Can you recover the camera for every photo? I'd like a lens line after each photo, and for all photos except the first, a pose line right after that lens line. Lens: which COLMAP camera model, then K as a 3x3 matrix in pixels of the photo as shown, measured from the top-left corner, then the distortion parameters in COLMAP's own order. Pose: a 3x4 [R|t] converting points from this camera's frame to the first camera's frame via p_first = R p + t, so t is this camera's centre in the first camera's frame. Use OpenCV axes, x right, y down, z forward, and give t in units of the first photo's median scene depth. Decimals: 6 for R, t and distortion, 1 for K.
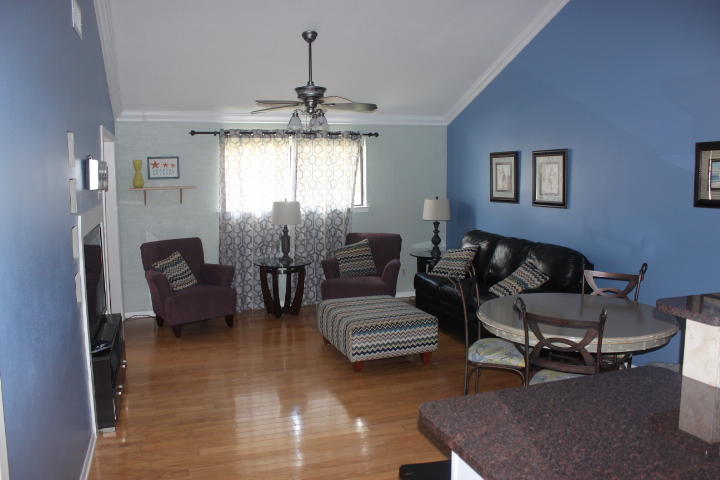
lens RADIAL K [[588.7, 0, 360.0], [0, 588.7, 240.0], [0, 0, 1]] dist [-0.182895, 0.172846]
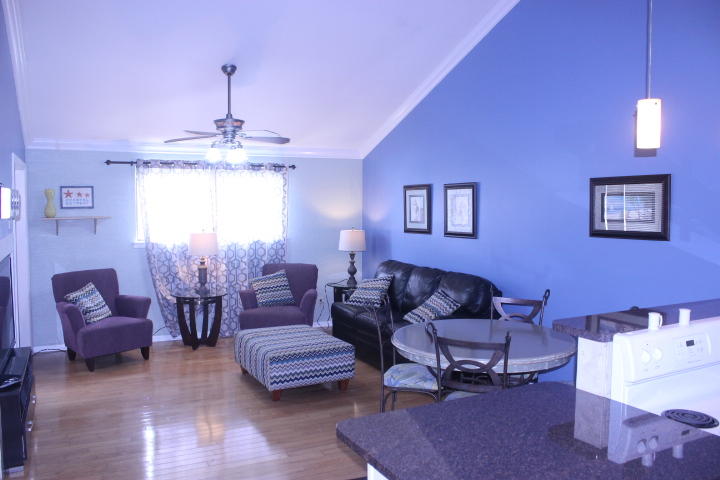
lens RADIAL K [[588.7, 0, 360.0], [0, 588.7, 240.0], [0, 0, 1]] dist [-0.182895, 0.172846]
pose [[0.990041, 0.000440, 0.140777, -0.001518], [0.007096, 0.998568, -0.053027, 0.002773], [-0.140598, 0.053498, 0.988620, -0.026131]]
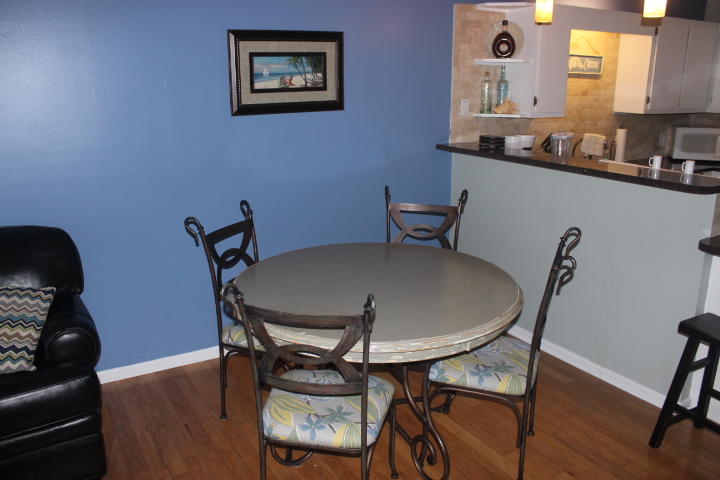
lens RADIAL K [[588.7, 0, 360.0], [0, 588.7, 240.0], [0, 0, 1]] dist [-0.182895, 0.172846]
pose [[-0.215381, -0.264255, 0.940096, -0.185623], [0.112249, 0.949609, 0.292647, -0.090006], [-0.970057, 0.168555, -0.174866, 0.823614]]
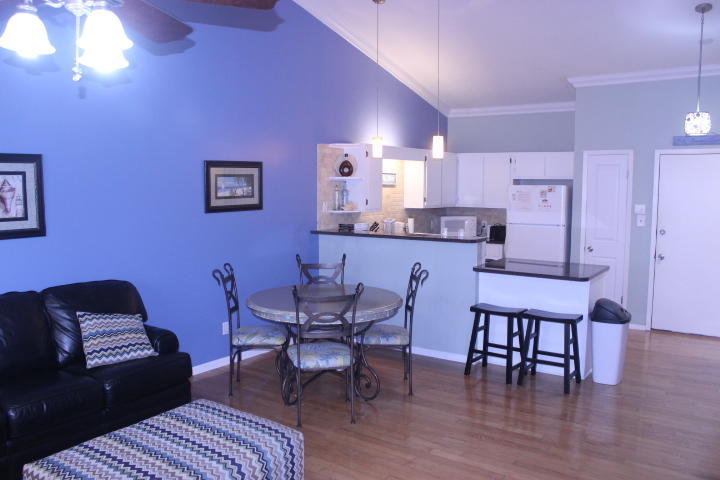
lens RADIAL K [[588.7, 0, 360.0], [0, 588.7, 240.0], [0, 0, 1]] dist [-0.182895, 0.172846]
pose [[-0.590911, -0.074600, 0.803281, -0.503700], [0.090892, 0.983219, 0.158173, -0.139734], [-0.801601, 0.166478, -0.574214, 1.205923]]
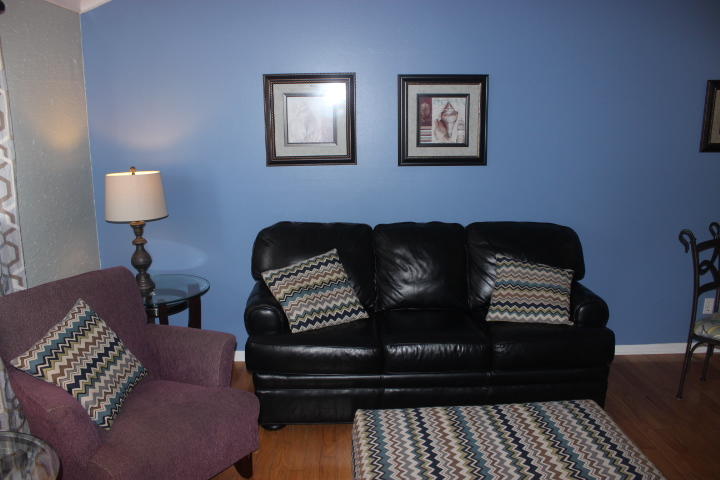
lens RADIAL K [[588.7, 0, 360.0], [0, 588.7, 240.0], [0, 0, 1]] dist [-0.182895, 0.172846]
pose [[0.293808, -0.206206, 0.933357, -0.367130], [0.110646, 0.977227, 0.181068, -0.119114], [-0.949439, 0.050073, 0.309933, 1.030405]]
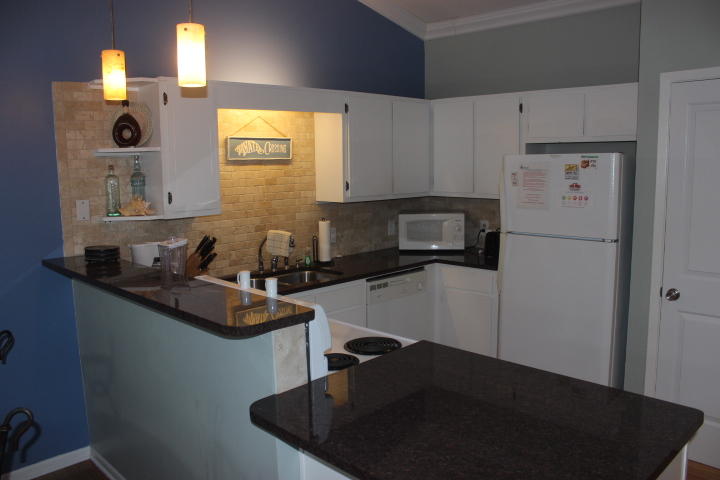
lens RADIAL K [[588.7, 0, 360.0], [0, 588.7, 240.0], [0, 0, 1]] dist [-0.182895, 0.172846]
pose [[-0.443507, -0.110347, 0.889452, -0.102832], [0.121146, 0.975904, 0.181480, -0.057349], [-0.888046, 0.188241, -0.419452, 0.506529]]
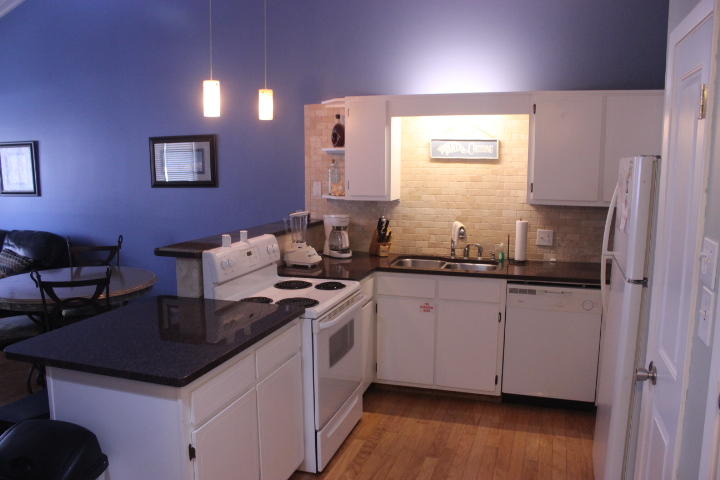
lens RADIAL K [[588.7, 0, 360.0], [0, 588.7, 240.0], [0, 0, 1]] dist [-0.182895, 0.172846]
pose [[0.599841, -0.102688, 0.793502, -0.140633], [0.089509, 0.994117, 0.060986, 0.018185], [-0.795097, 0.034443, 0.605504, -0.130229]]
